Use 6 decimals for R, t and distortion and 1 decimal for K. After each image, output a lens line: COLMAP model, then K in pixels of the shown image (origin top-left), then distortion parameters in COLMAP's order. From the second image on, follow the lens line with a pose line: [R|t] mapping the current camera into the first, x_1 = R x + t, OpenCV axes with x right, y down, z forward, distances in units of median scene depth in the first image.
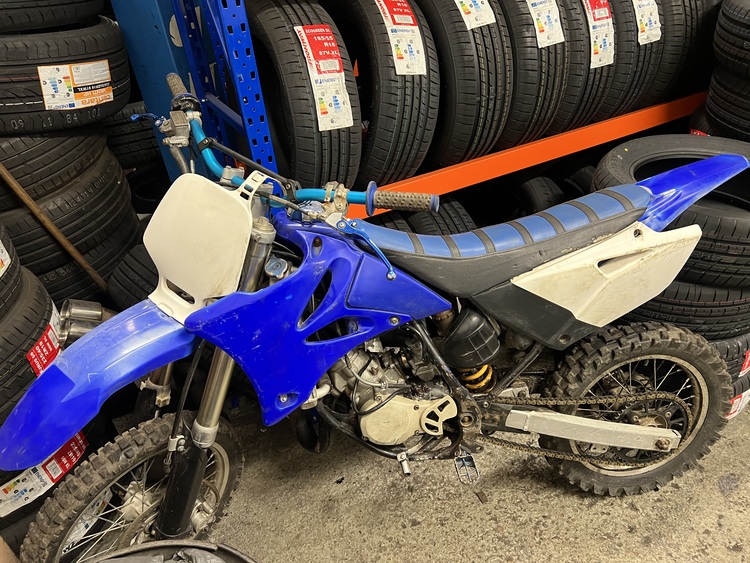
lens RADIAL K [[583.0, 0, 375.0], [0, 583.0, 281.5], [0, 0, 1]] dist [0.058188, -0.061129]
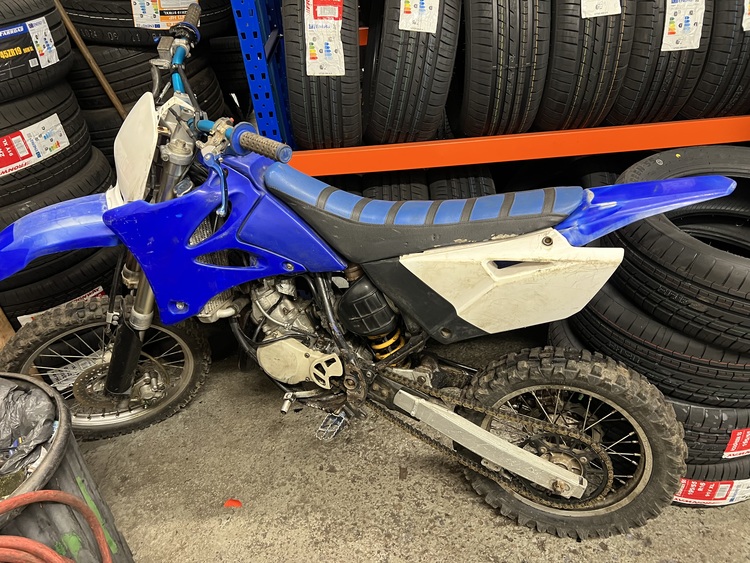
lens RADIAL K [[583.0, 0, 375.0], [0, 583.0, 281.5], [0, 0, 1]] dist [0.058188, -0.061129]
pose [[0.891600, 0.268232, -0.364829, 0.489776], [-0.242819, 0.963256, 0.114790, -0.055365], [0.382215, -0.013760, 0.923971, 0.085436]]
